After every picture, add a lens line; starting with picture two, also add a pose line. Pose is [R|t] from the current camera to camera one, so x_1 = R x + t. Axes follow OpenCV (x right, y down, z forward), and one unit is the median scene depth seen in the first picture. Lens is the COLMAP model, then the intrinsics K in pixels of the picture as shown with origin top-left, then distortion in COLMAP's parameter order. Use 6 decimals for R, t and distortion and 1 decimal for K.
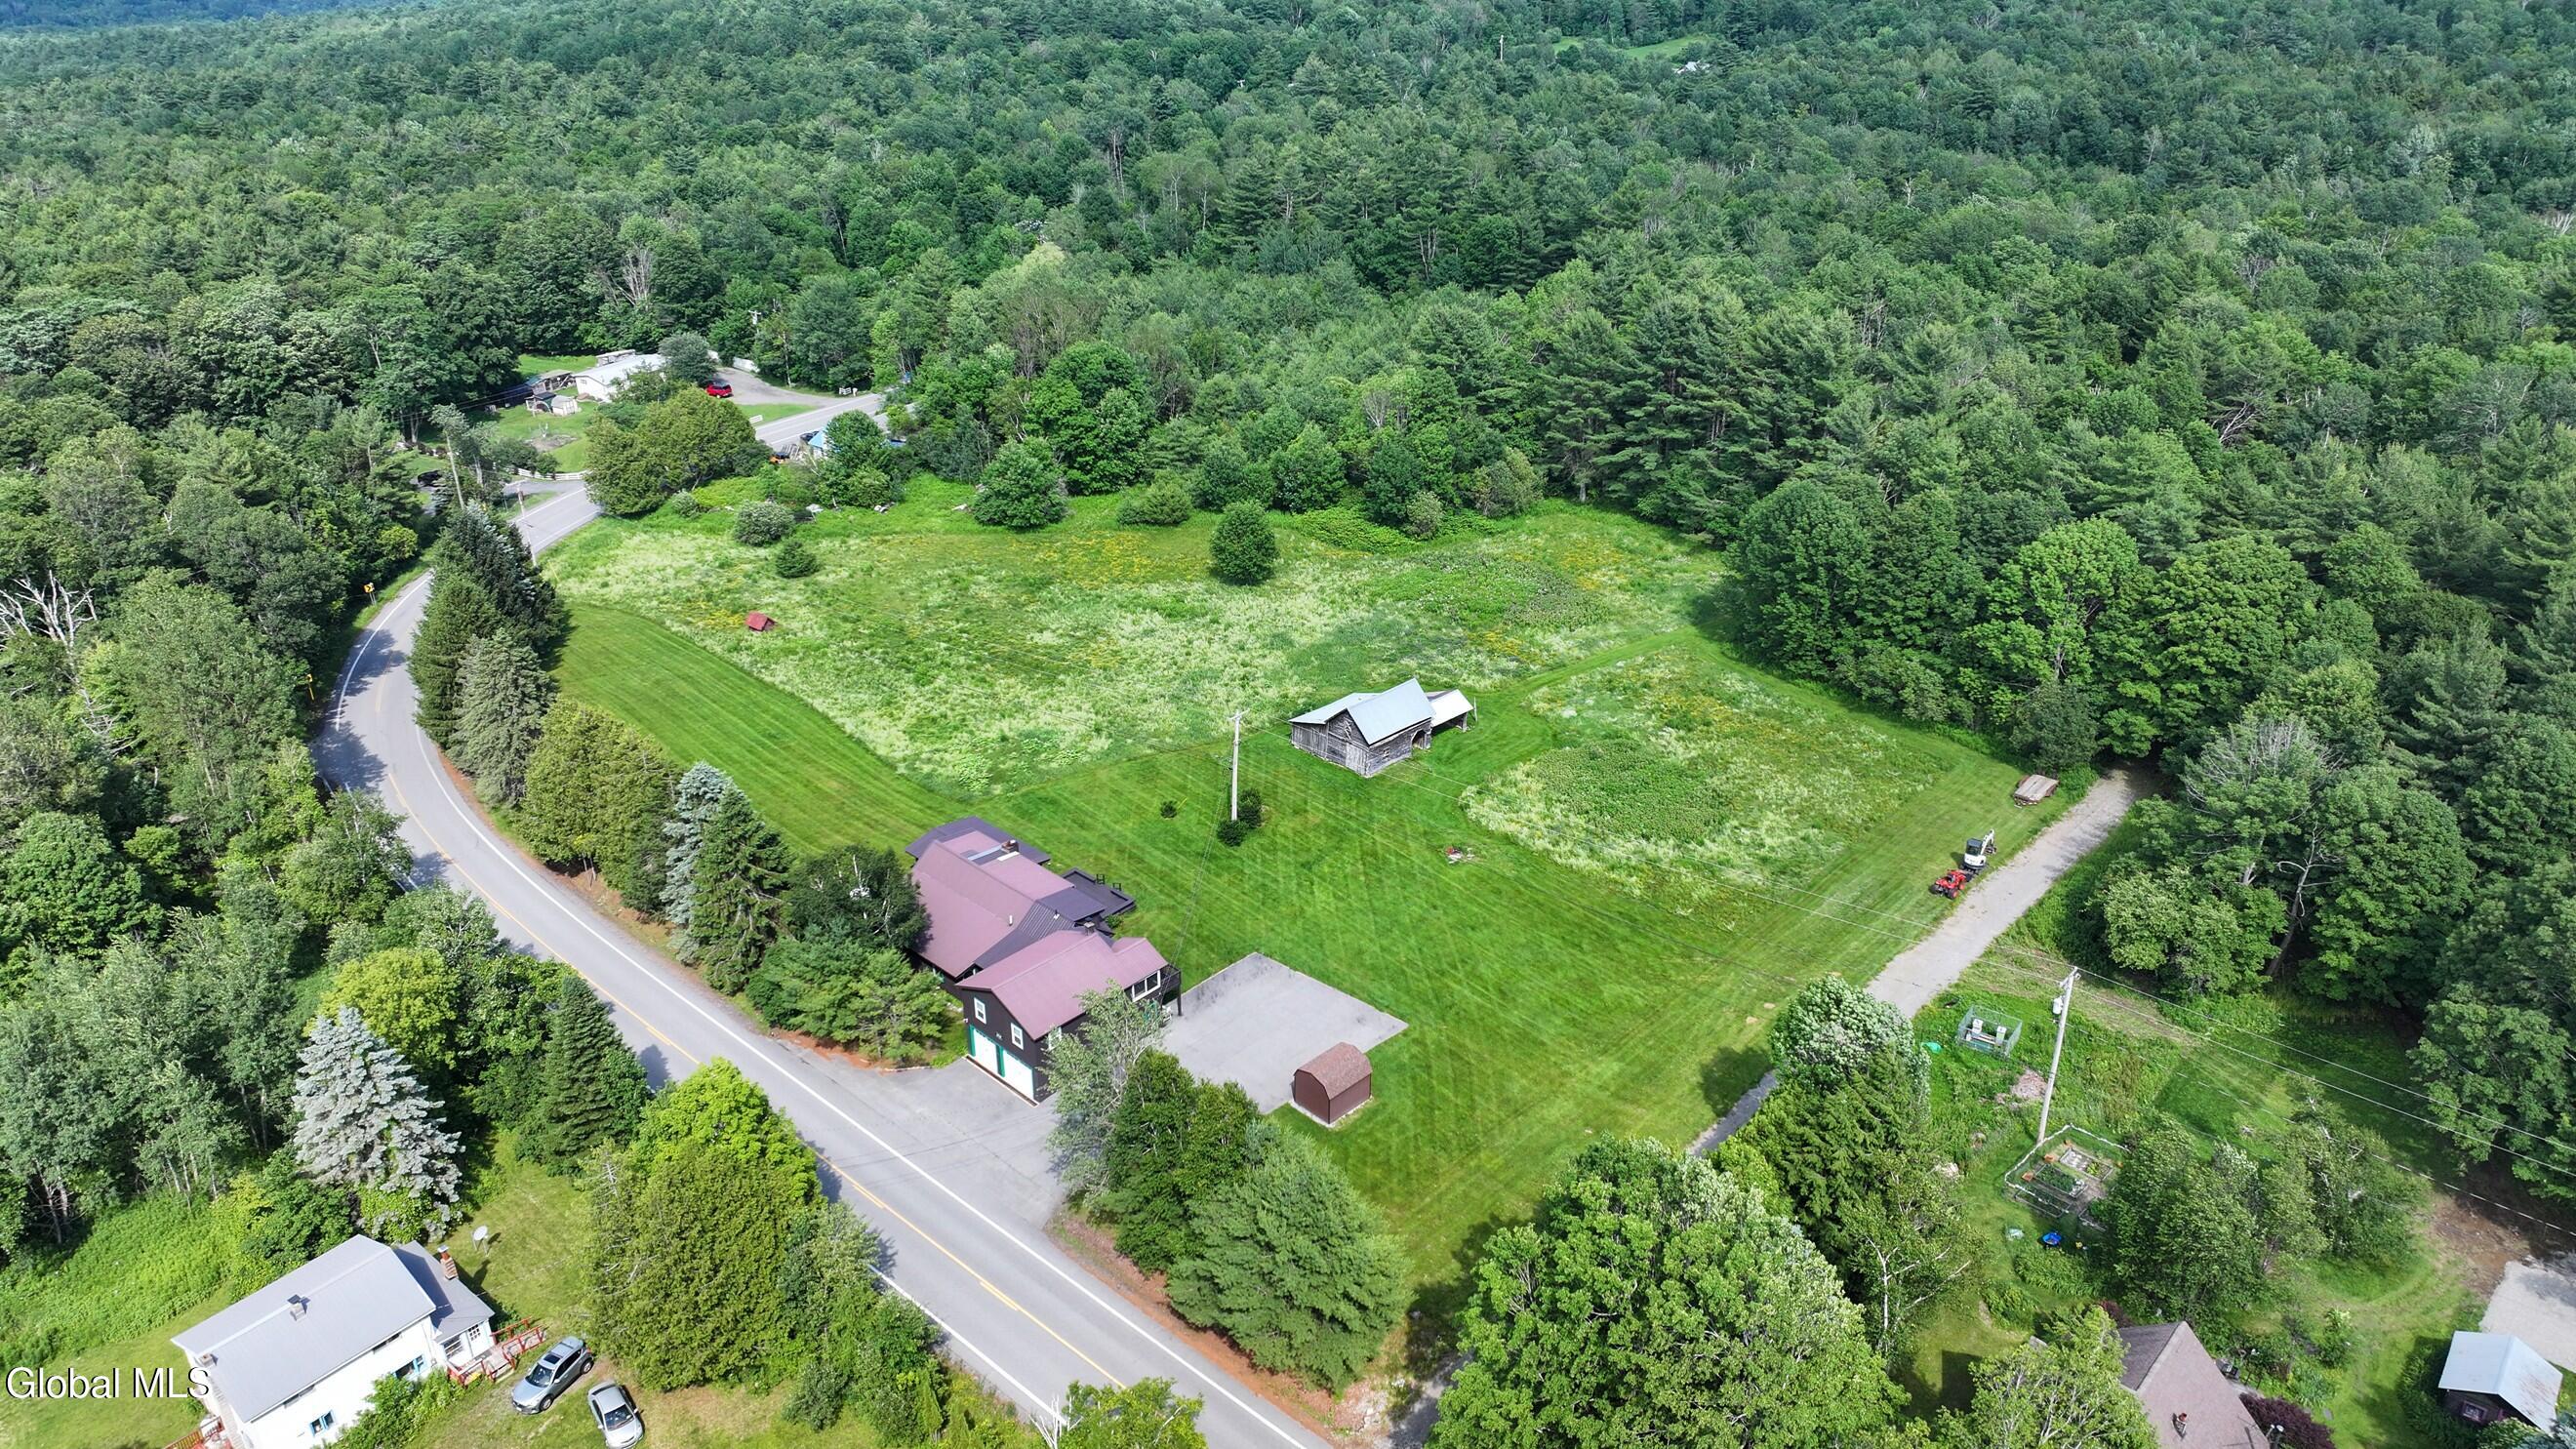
lens RADIAL K [[1806.8, 0, 1294.3], [0, 1806.8, 711.7], [0, 0, 1]] dist [0.008226, 0.006107]
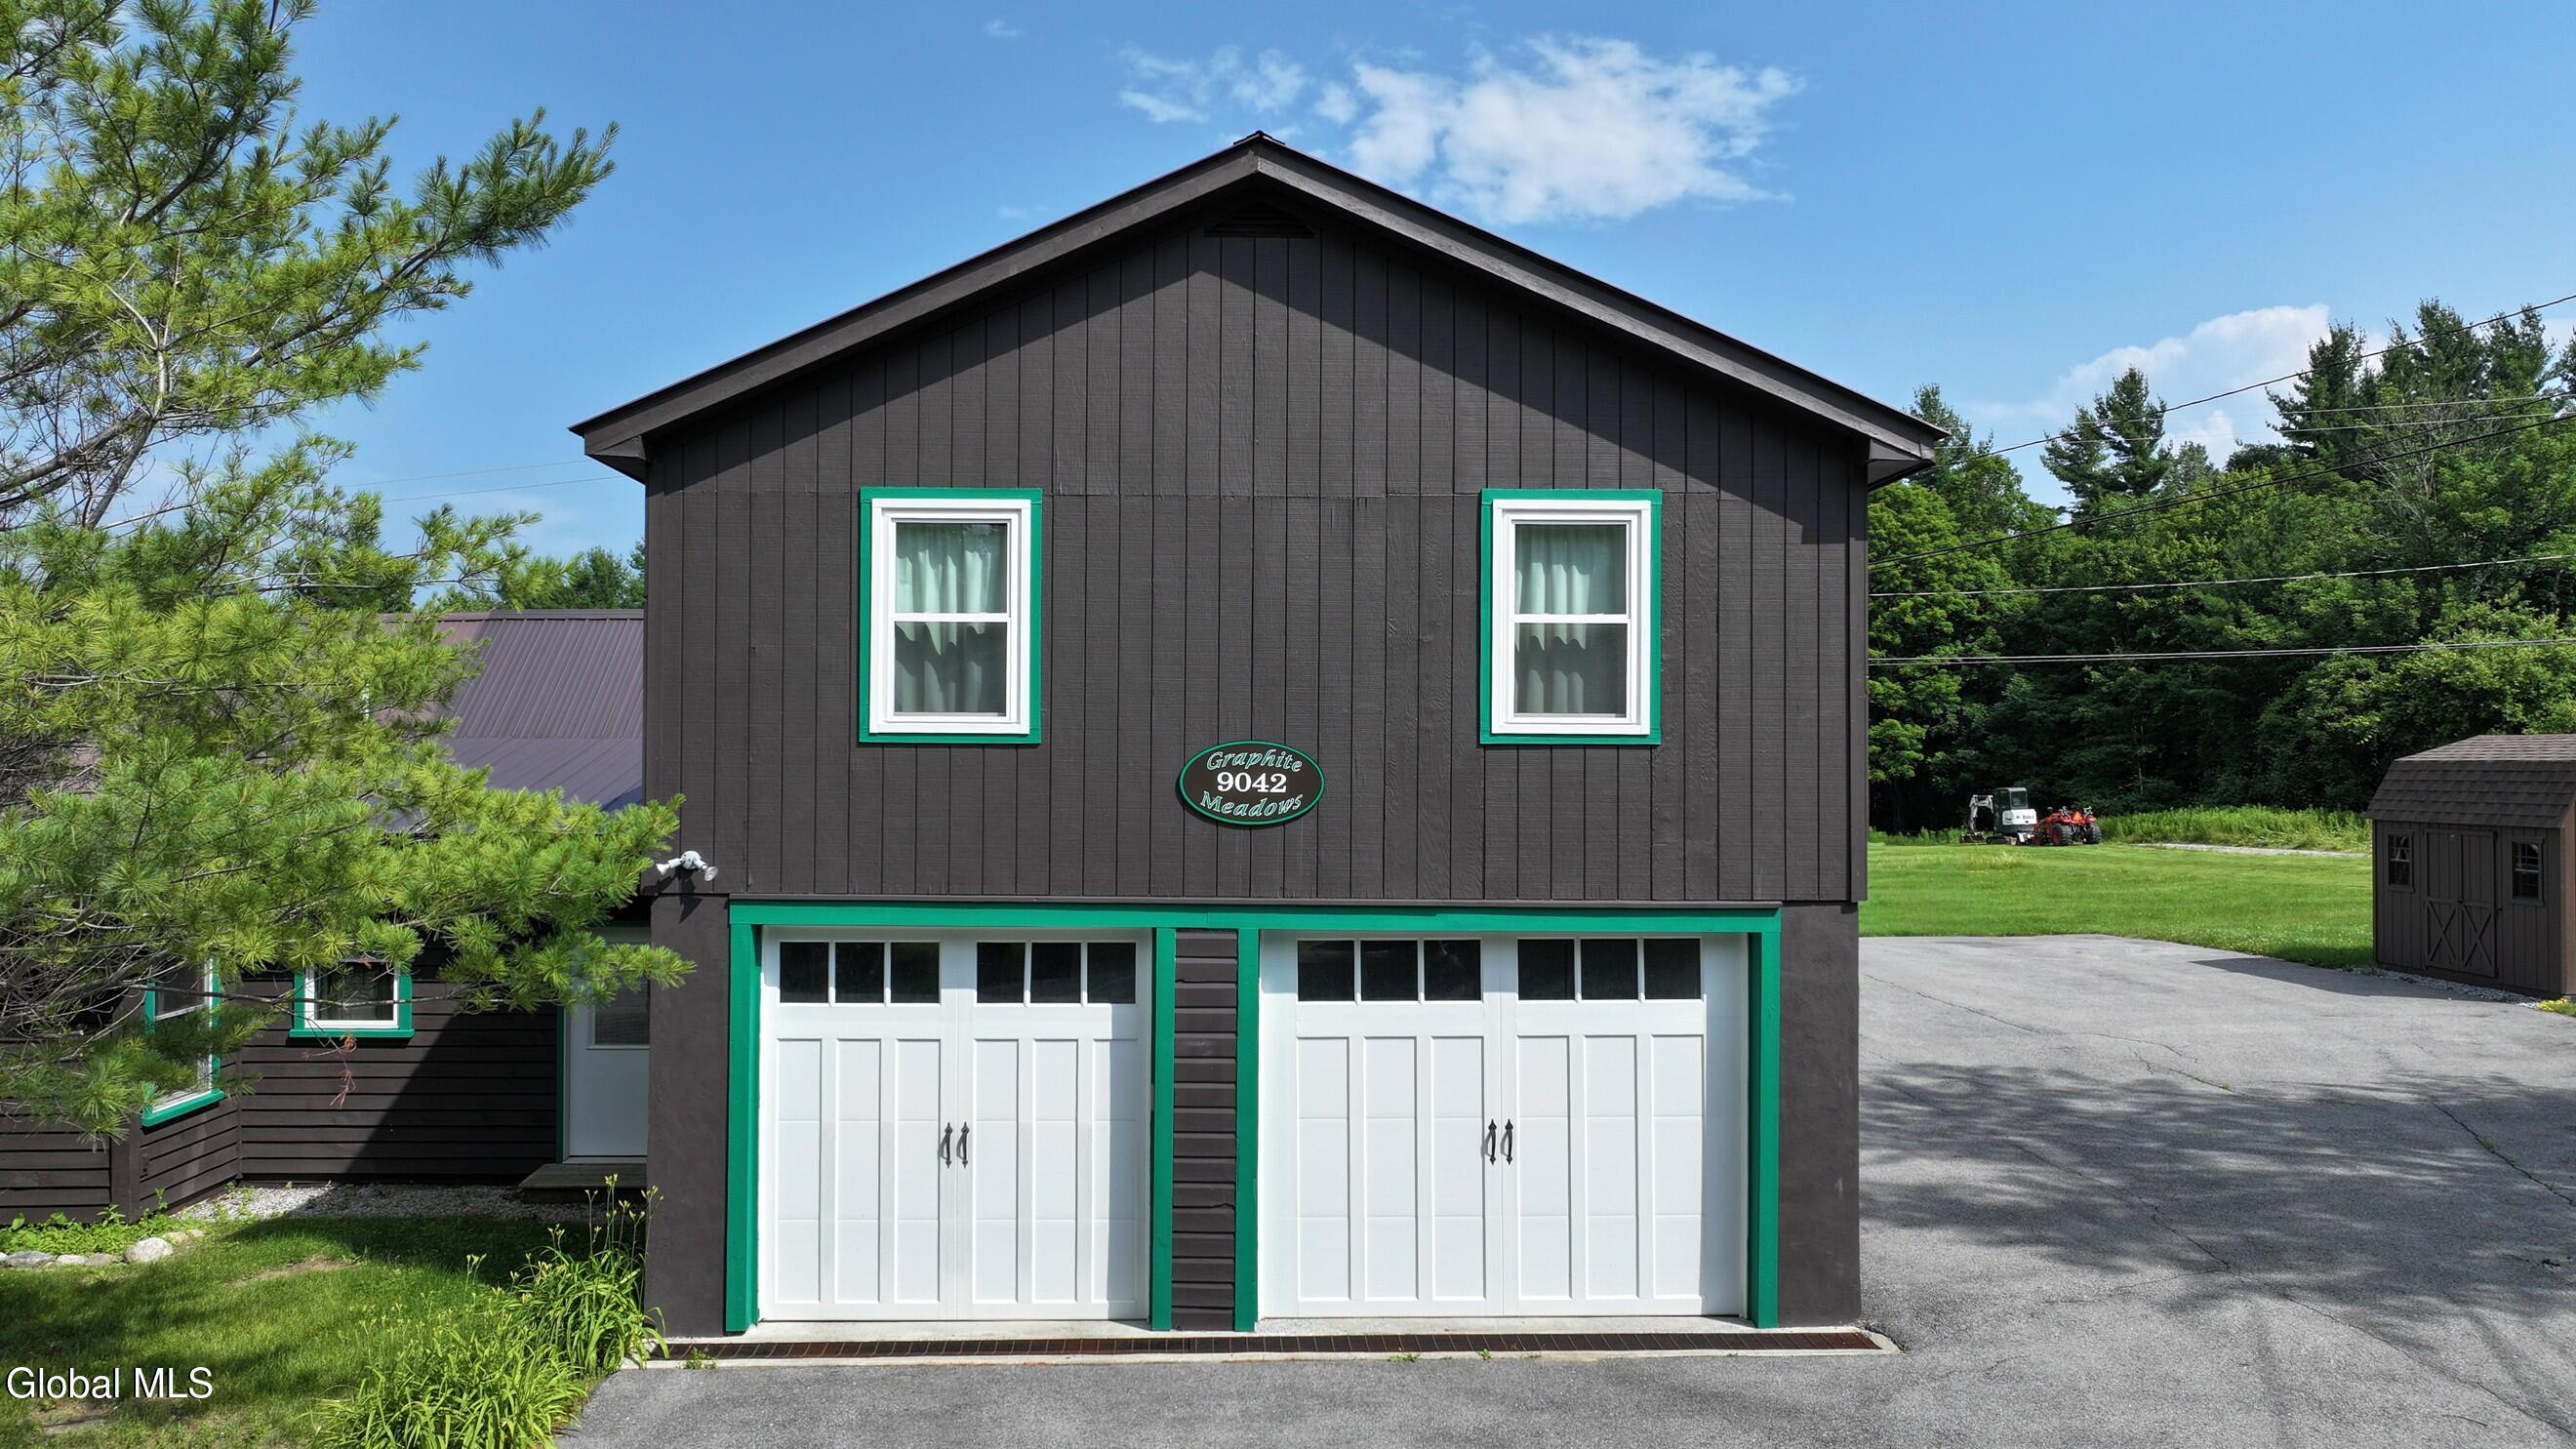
lens RADIAL K [[1883.3, 0, 1241.4], [0, 1883.3, 745.0], [0, 0, 1]] dist [0.004781, 0.014180]
pose [[0.711132, 0.004035, 0.703047, -0.167274], [0.321011, 0.887798, -0.329799, 0.149539], [-0.625494, 0.460216, 0.630046, 0.667449]]
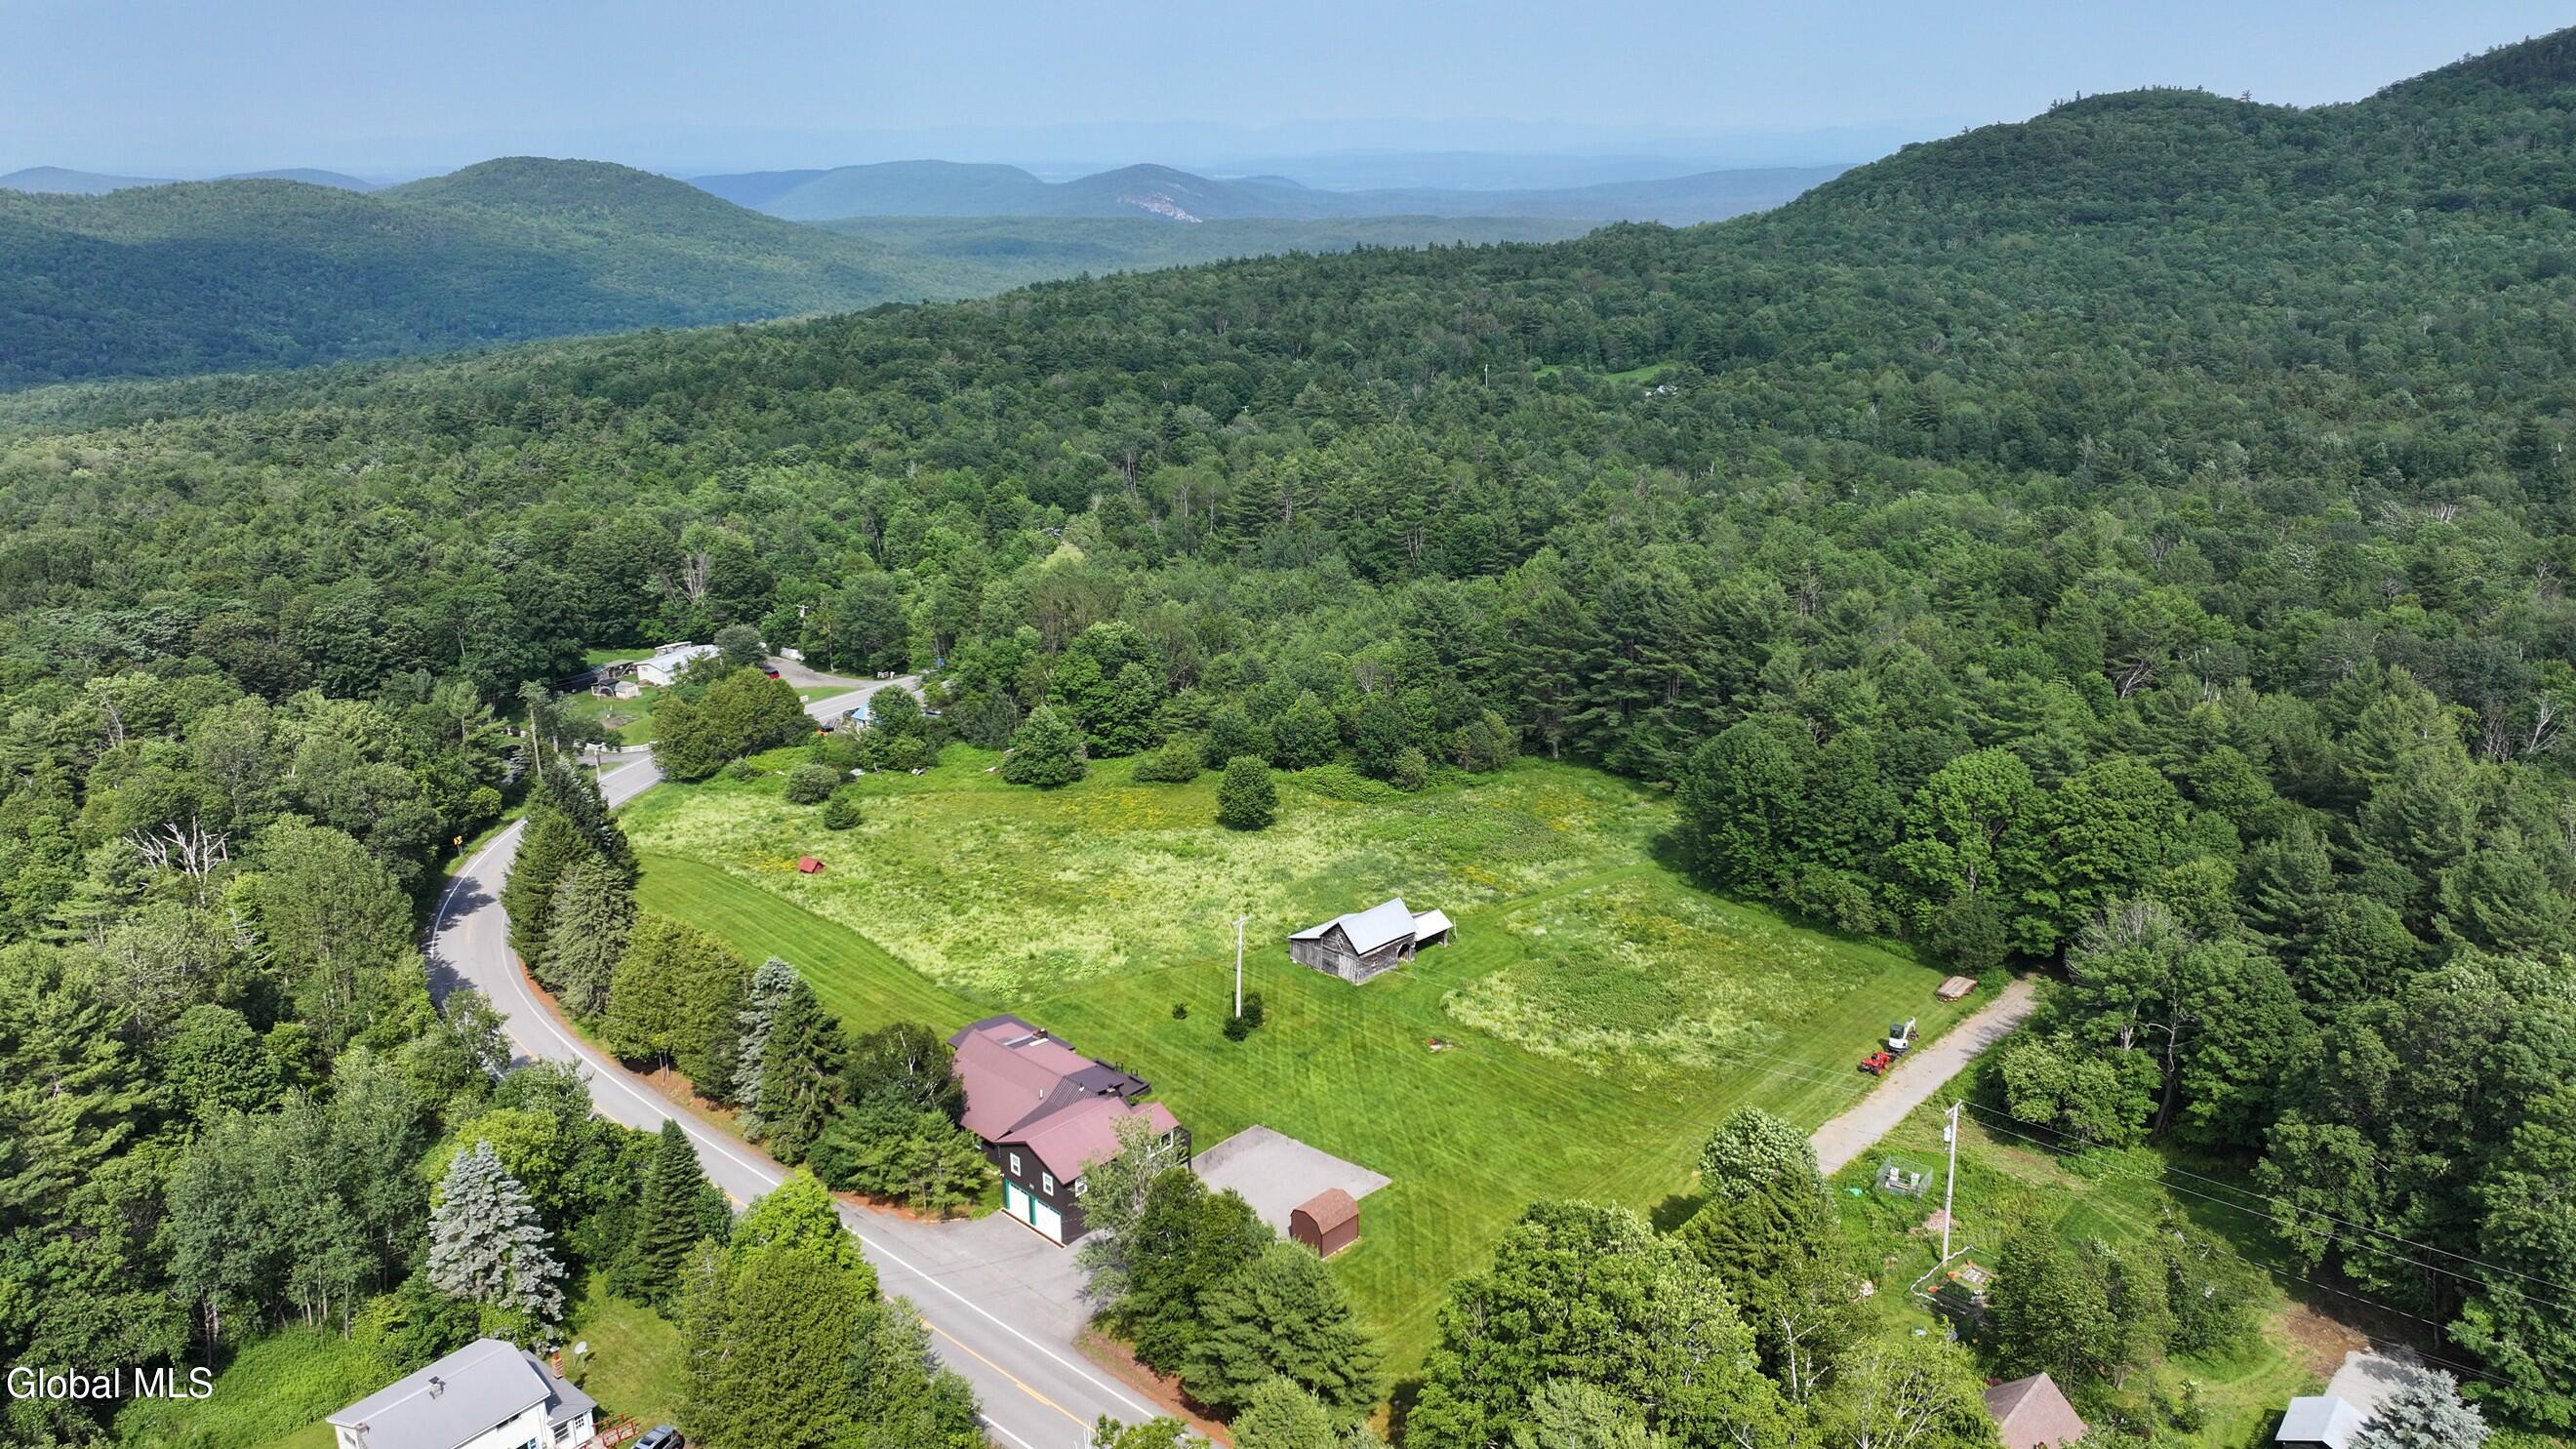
lens RADIAL K [[1806.8, 0, 1294.3], [0, 1806.8, 711.7], [0, 0, 1]] dist [0.008226, 0.006107]
pose [[0.999939, -0.010458, -0.003655, 0.006727], [0.009683, 0.985340, -0.170327, 0.057429], [0.005383, 0.170281, 0.985381, -0.123409]]
